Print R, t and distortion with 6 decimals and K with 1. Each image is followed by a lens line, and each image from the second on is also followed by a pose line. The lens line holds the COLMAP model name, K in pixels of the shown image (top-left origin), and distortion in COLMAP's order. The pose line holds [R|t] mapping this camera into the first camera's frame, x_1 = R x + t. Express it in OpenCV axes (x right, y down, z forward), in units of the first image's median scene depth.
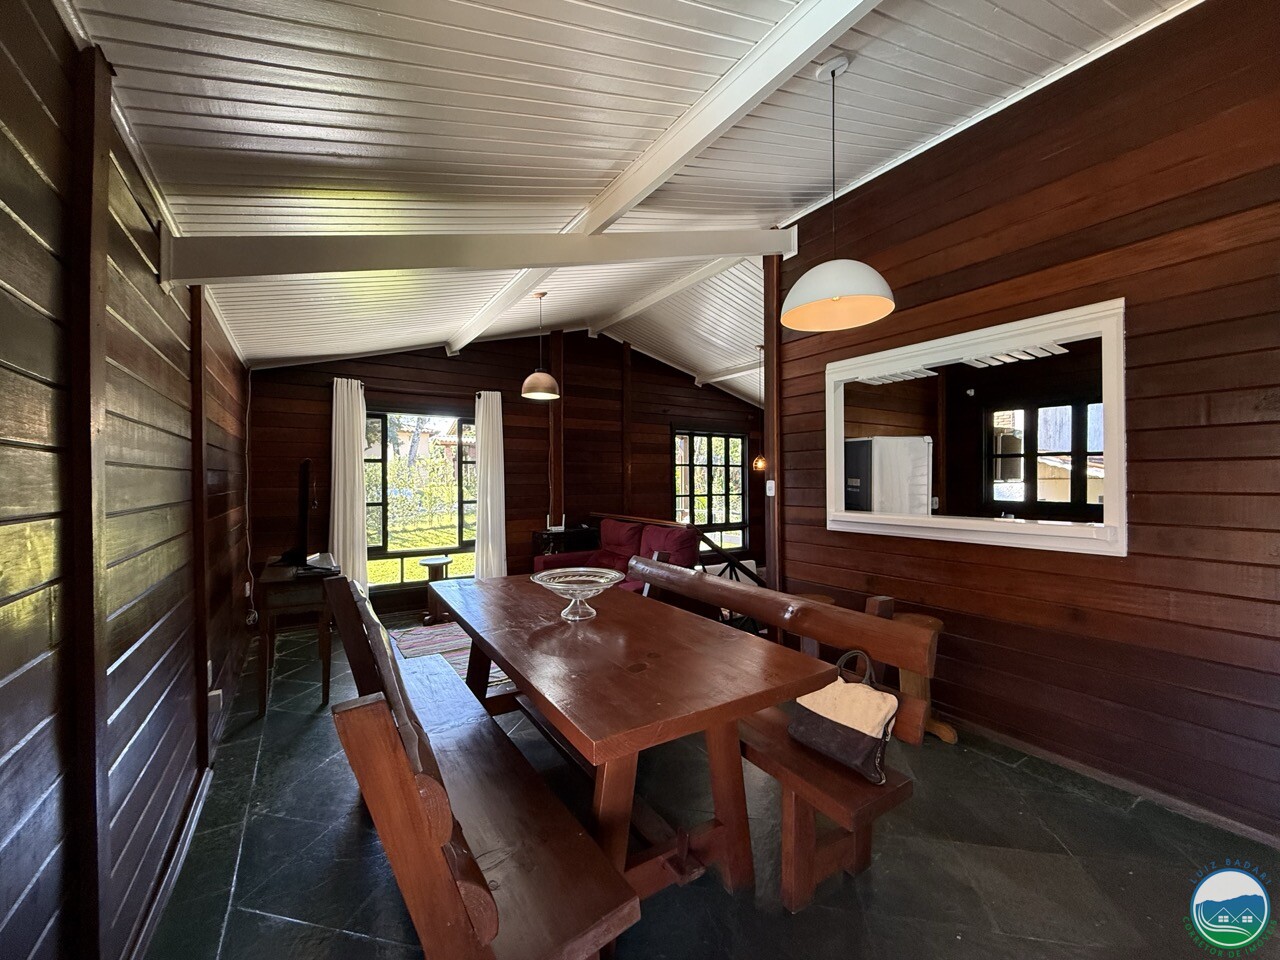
lens RADIAL K [[509.1, 0, 639.6], [0, 509.1, 480.7], [0, 0, 1]] dist [-0.001855, 0.000372]
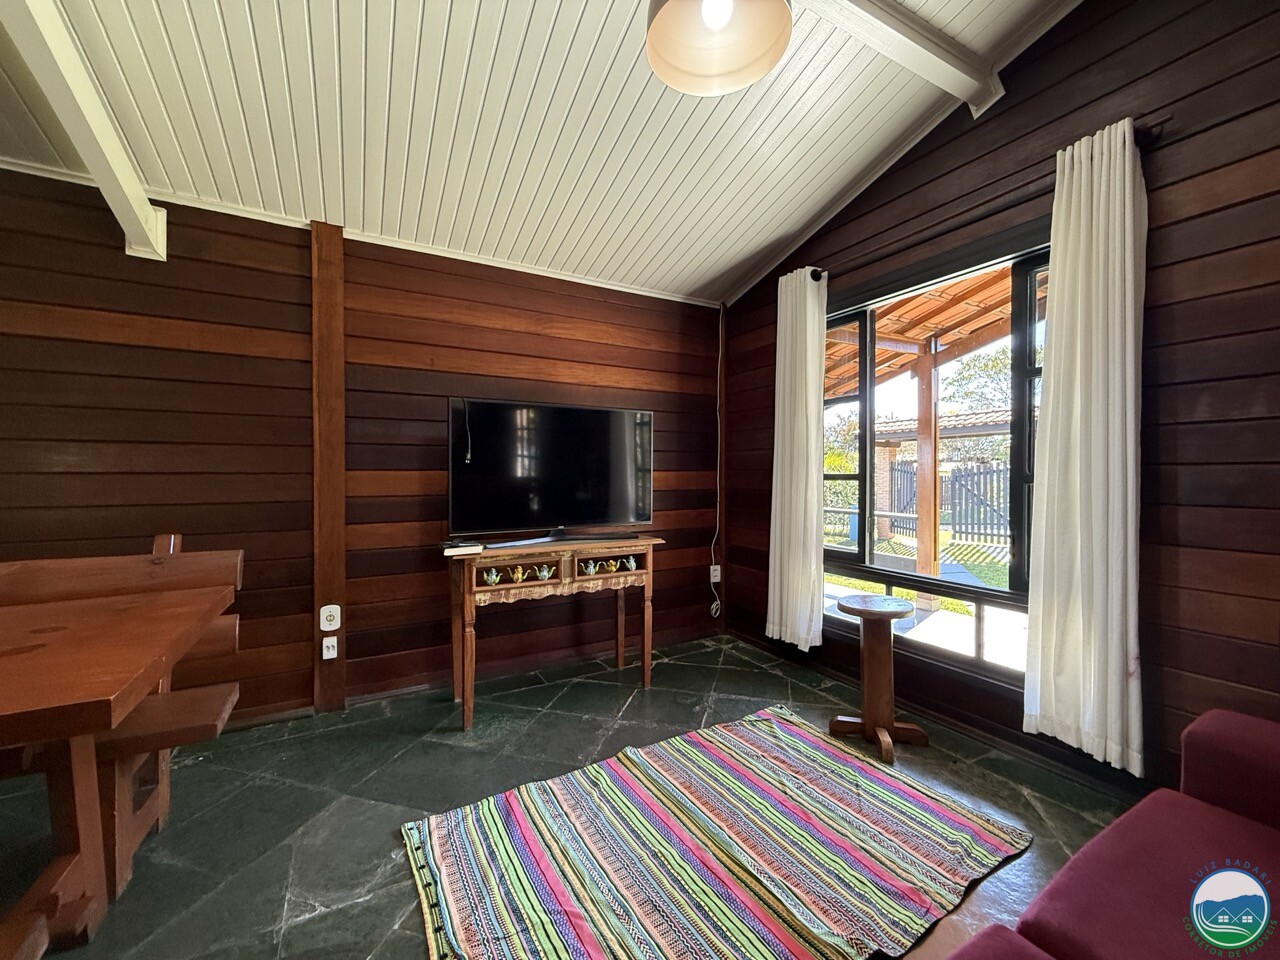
lens RADIAL K [[509.1, 0, 640.2], [0, 509.1, 479.1], [0, 0, 1]] dist [-0.001855, 0.000372]
pose [[-0.076745, 0.010713, -0.996993, 0.041360], [0.001559, 0.999942, 0.010625, 0.030245], [0.997050, -0.000739, -0.076758, 0.578863]]
